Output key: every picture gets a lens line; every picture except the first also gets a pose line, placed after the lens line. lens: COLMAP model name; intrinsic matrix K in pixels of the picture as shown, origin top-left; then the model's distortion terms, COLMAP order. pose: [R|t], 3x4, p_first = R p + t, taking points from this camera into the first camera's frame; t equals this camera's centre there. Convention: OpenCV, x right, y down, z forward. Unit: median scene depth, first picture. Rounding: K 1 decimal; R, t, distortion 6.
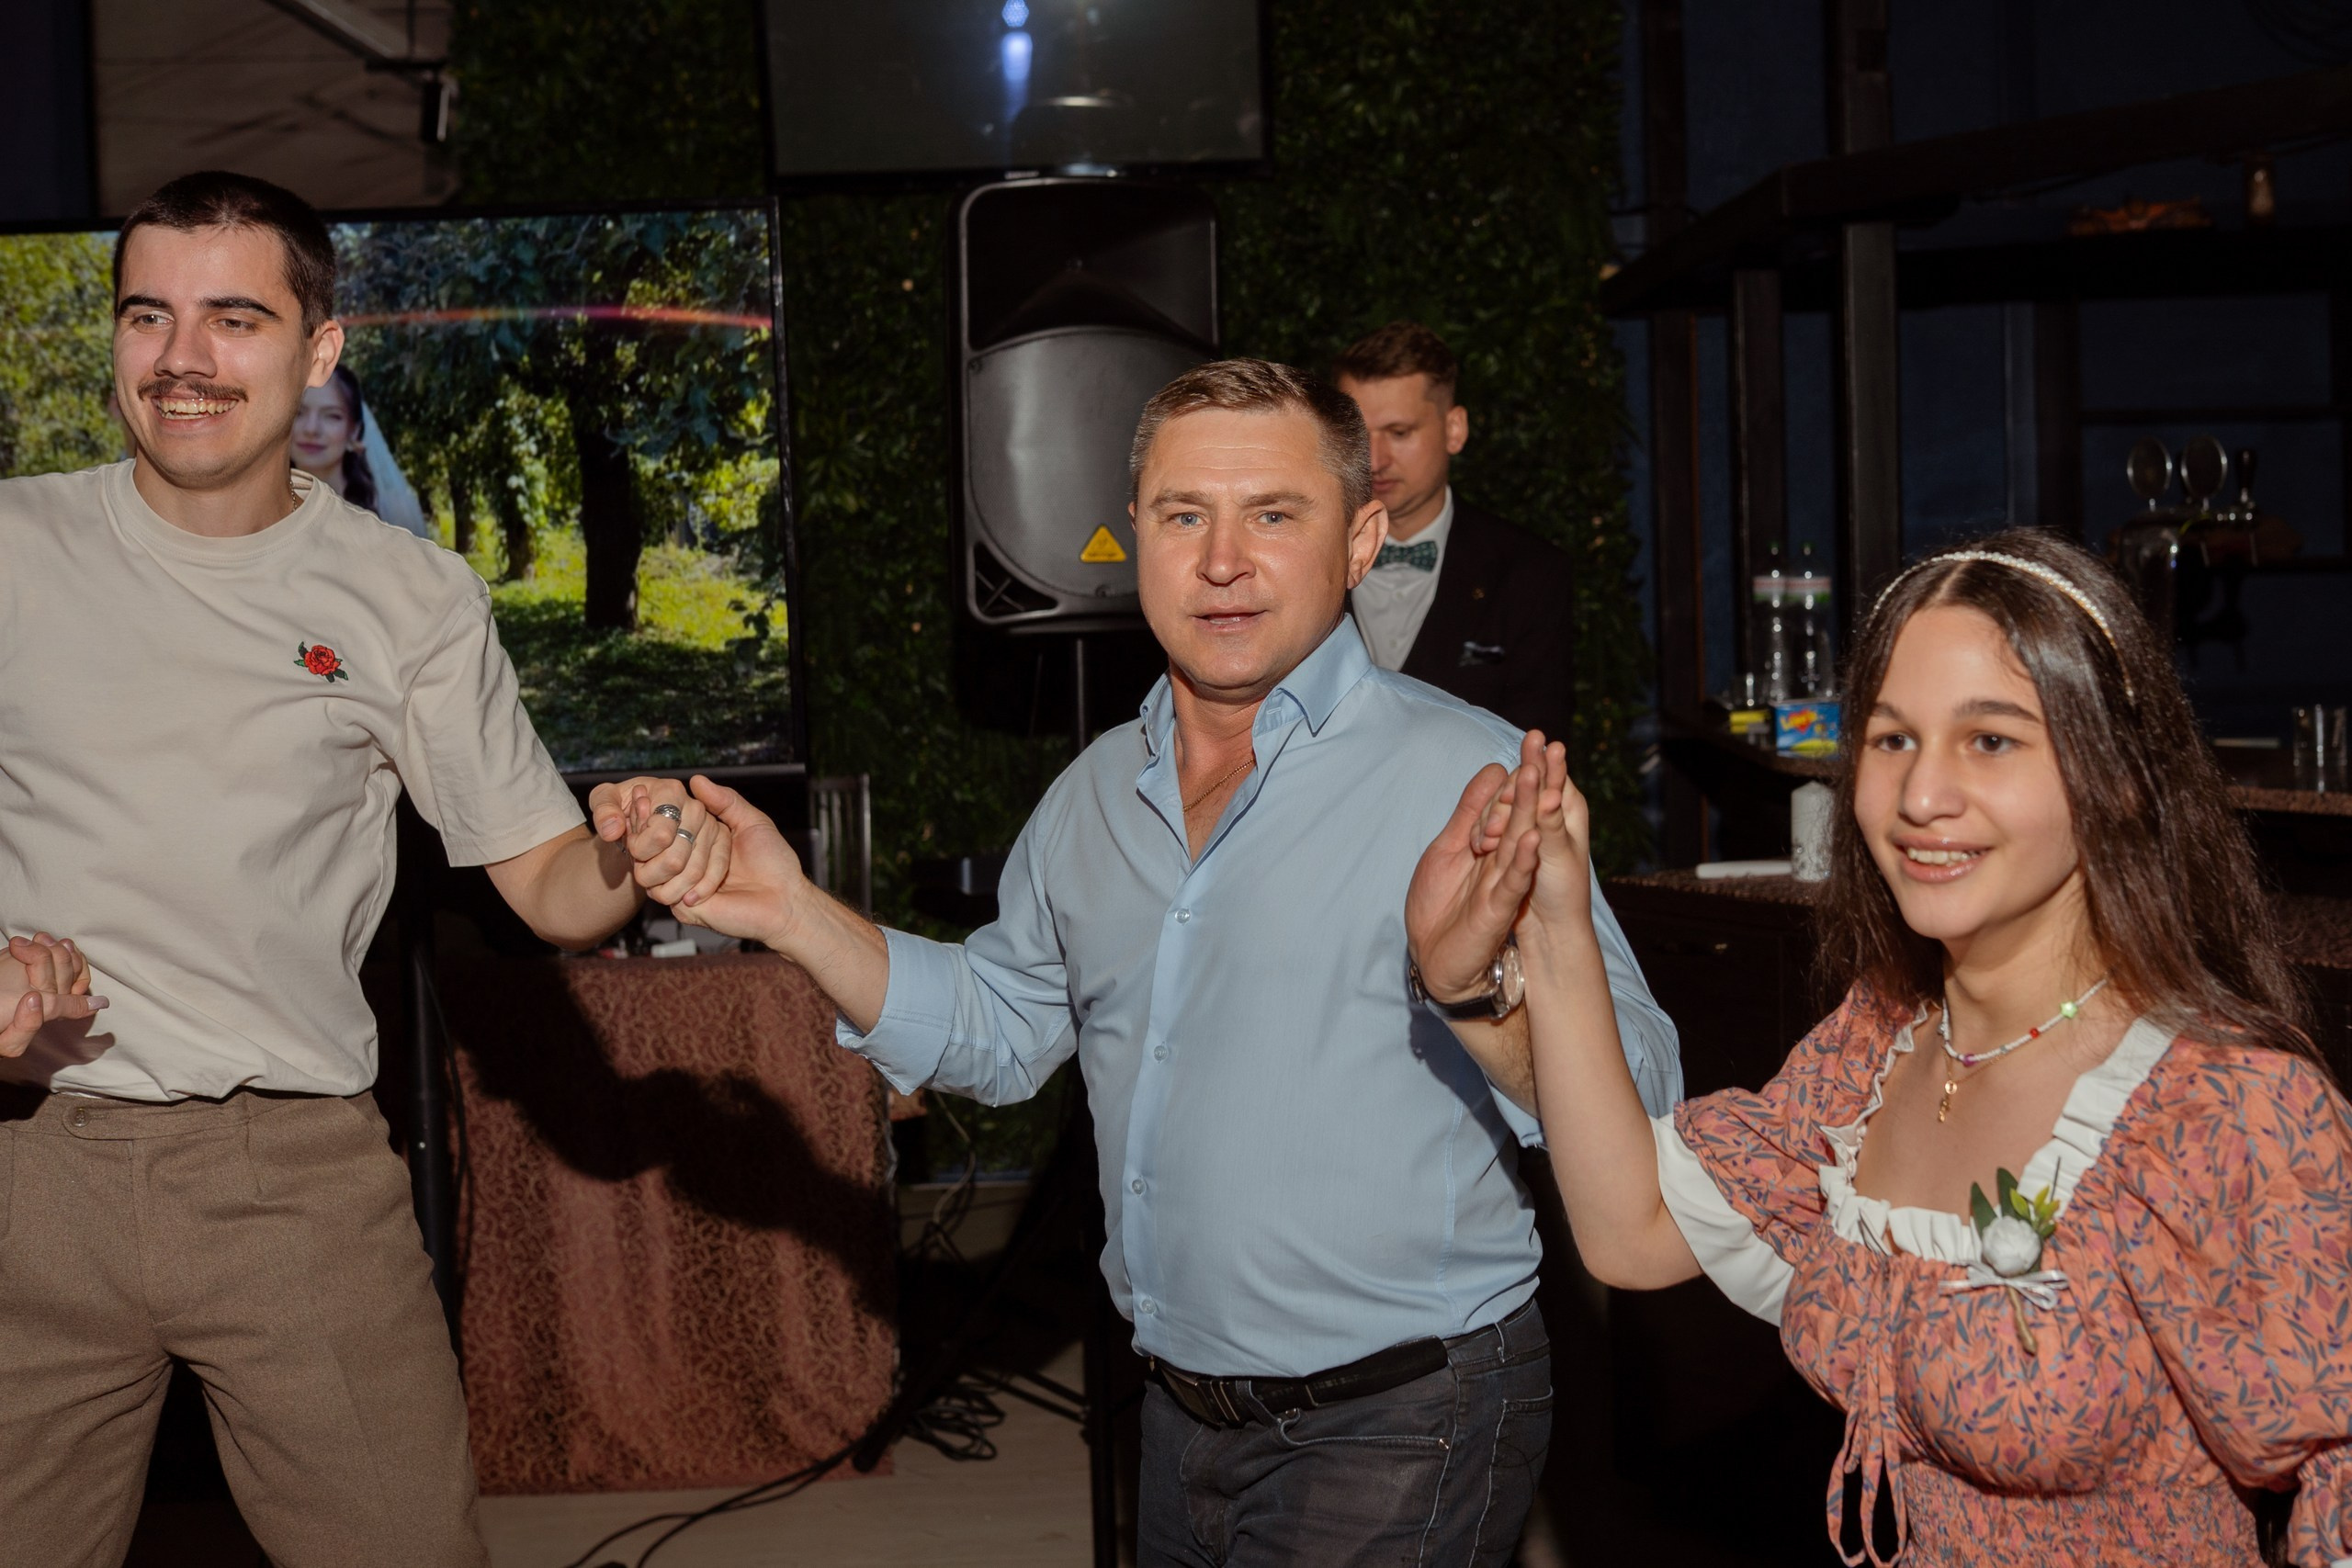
lens RADIAL K [[2622.6, 0, 1373.5], [0, 2622.6, 647.4], [0, 0, 1]] dist [-0.055225, 0.082240]
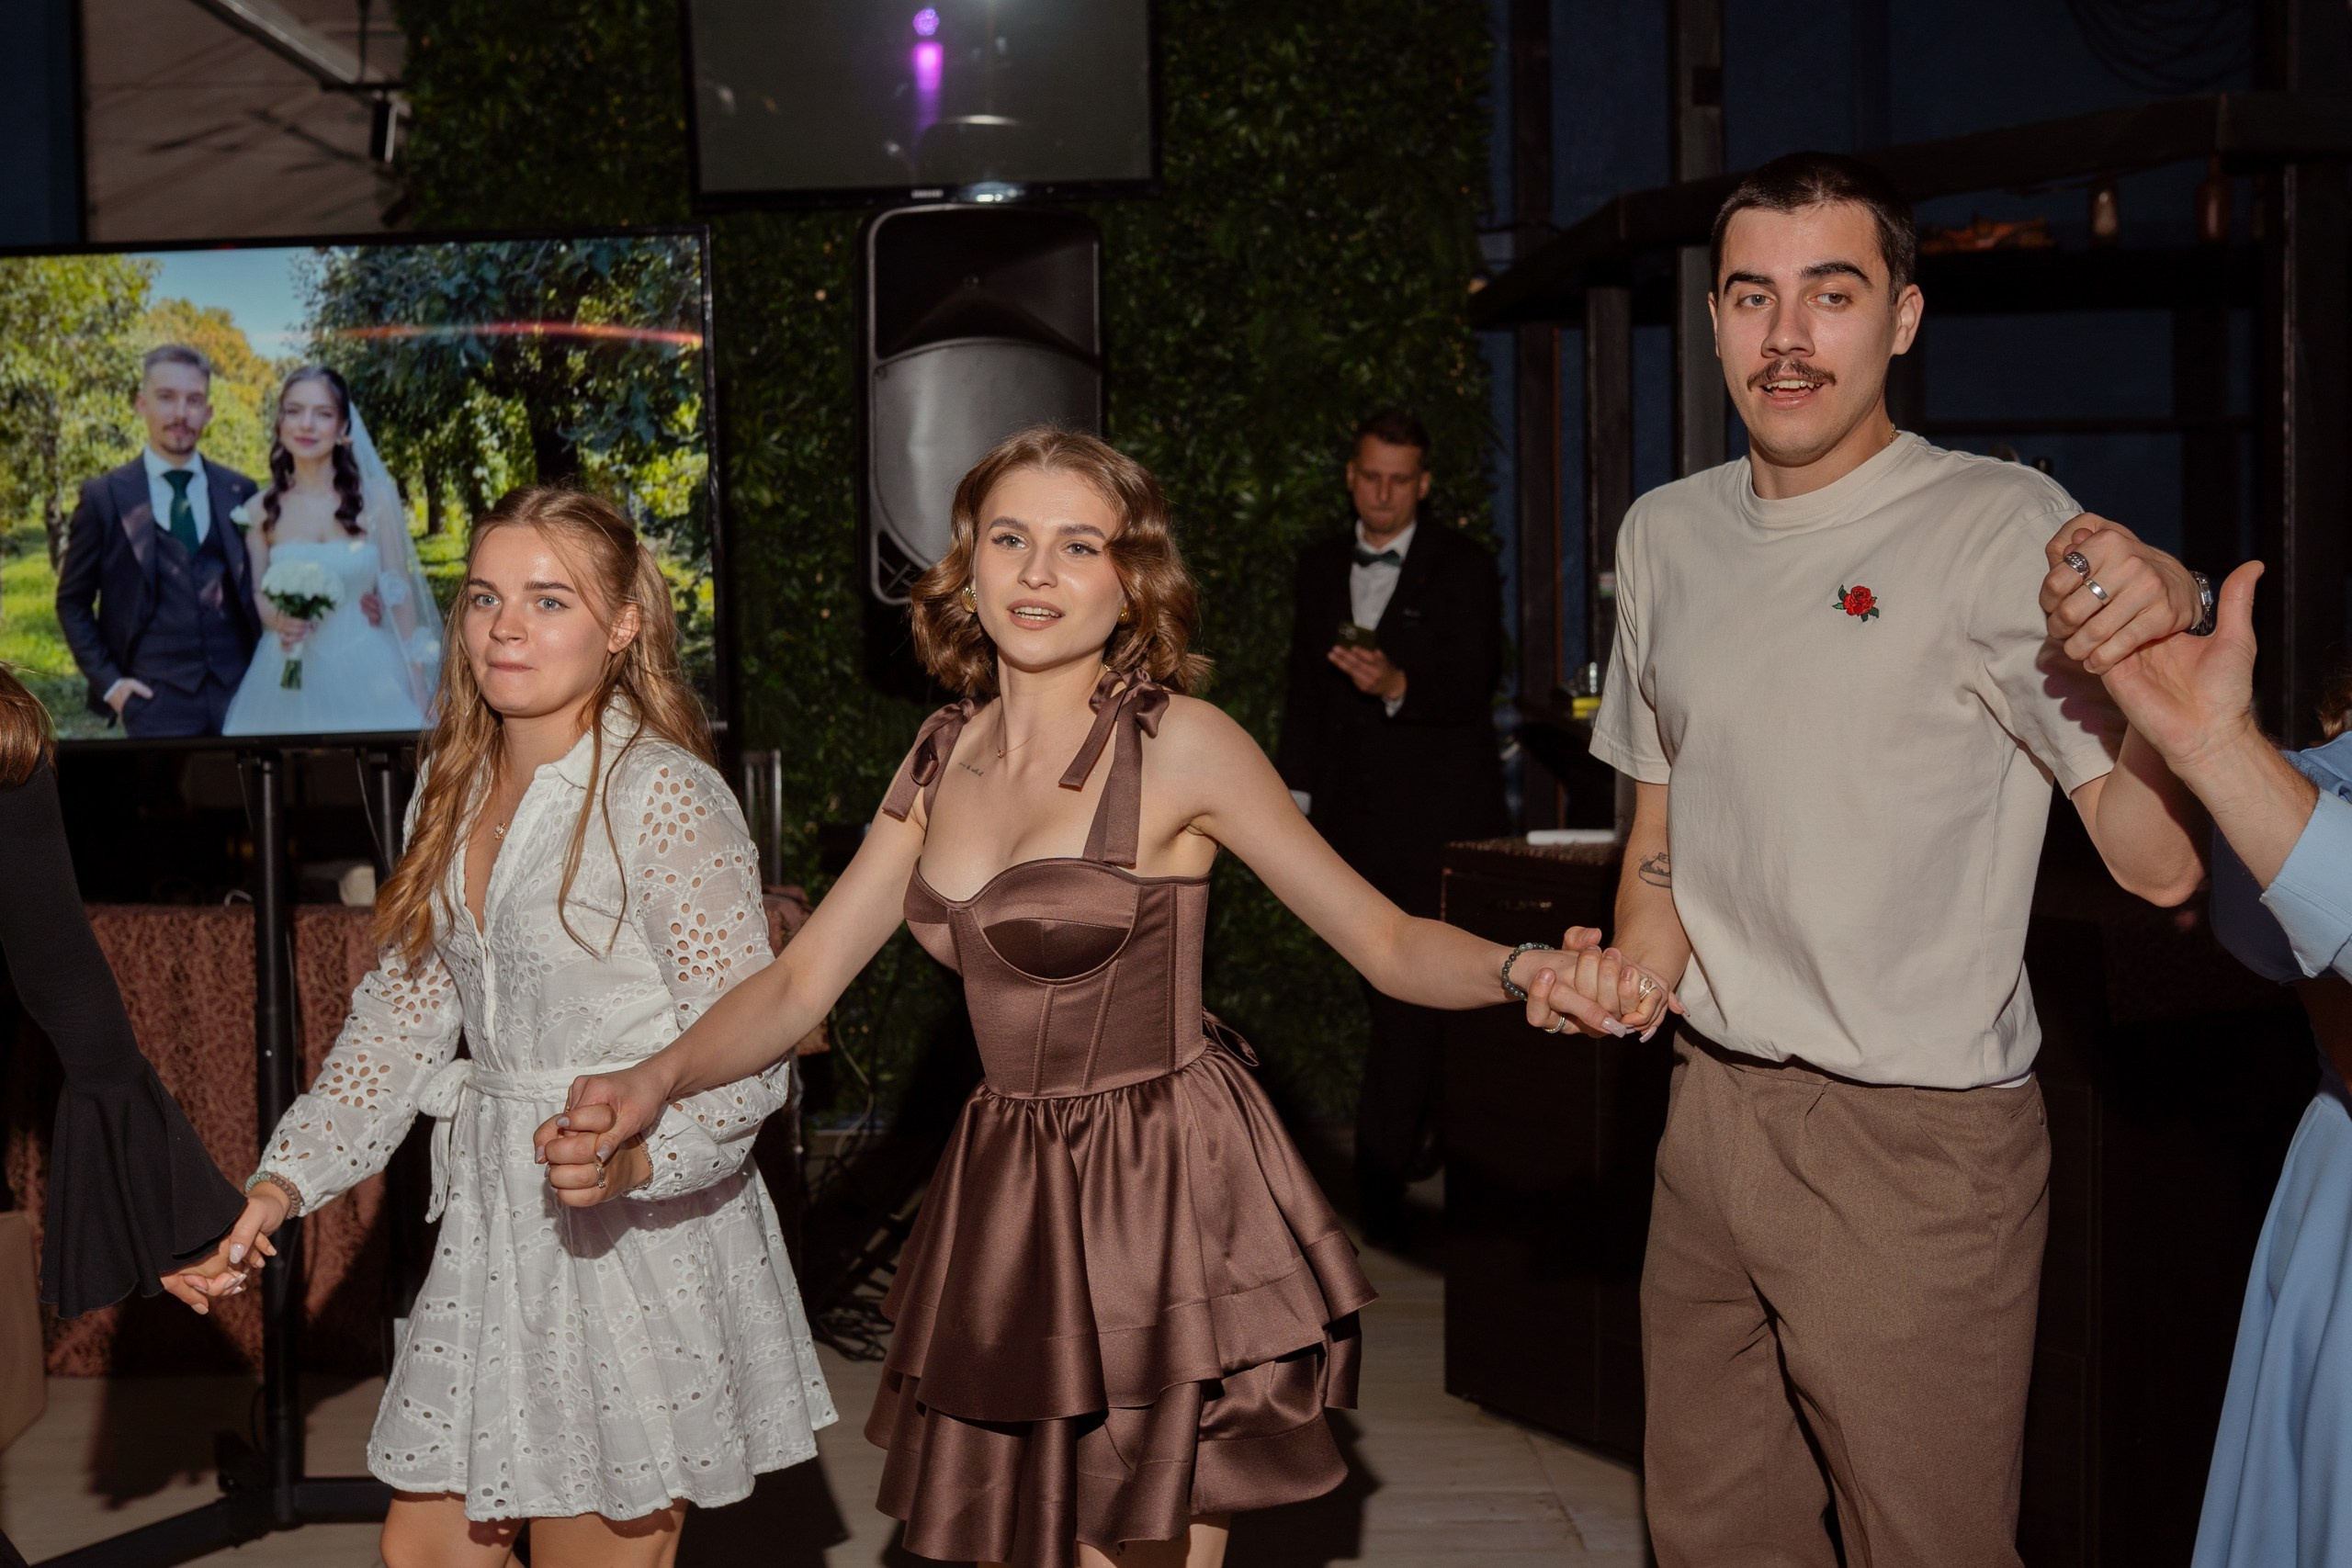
lens RADIAL K [[2606.0, 0, 1130.4], [0, 2606.0, 690.0], [0, 0, 1]] dist [-0.054531, 0.069976]
pose [[0.998352, 0.013274, -0.055838, 0.021974], [-0.012414, 0.999800, 0.015707, 0.010711], [0.056035, -0.014988, 0.998316, -0.125981]]
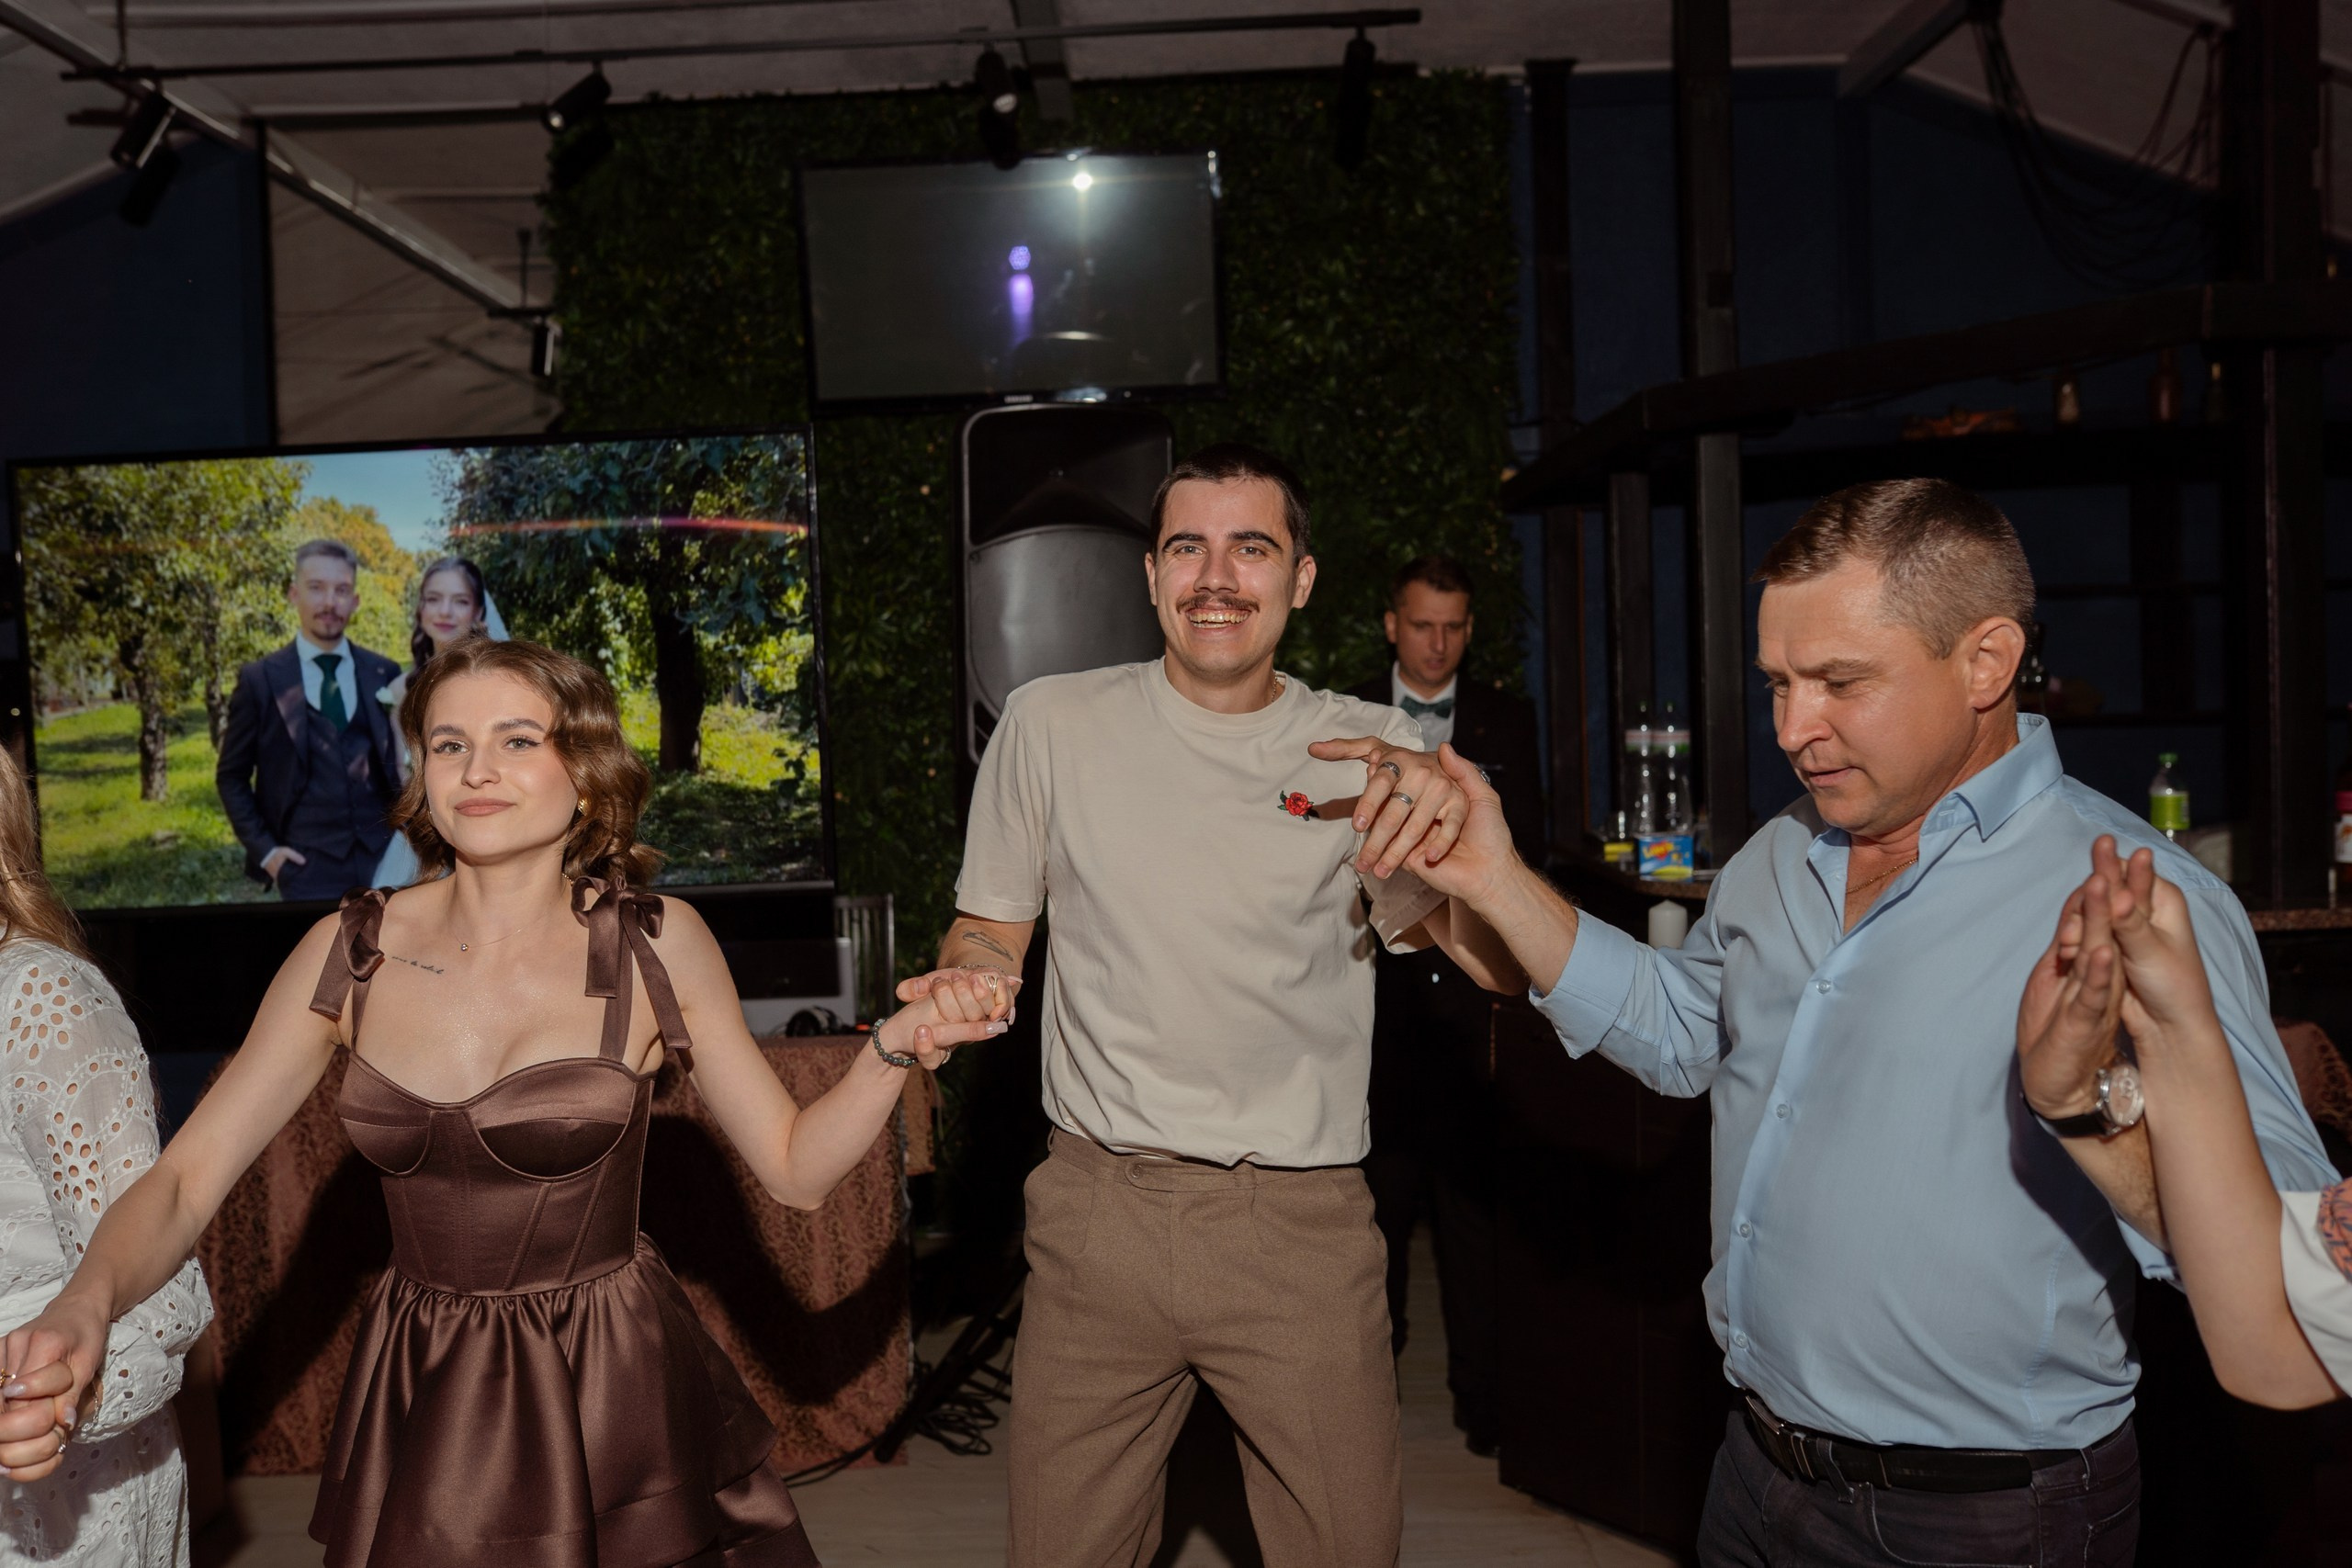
lens RADIAL K [[2231.1, 0, 1176.0], [0, 2231.1, 784.0], [0, 0, 1]] dist [-0.057518, 0.080793]
pose [[0.997713, 0.001184, -0.067580, 0.015615], [-0.001431, 0.999992, -0.003601, 0.002321], [0.067575, 0.003689, 0.997707, -0.041633]]
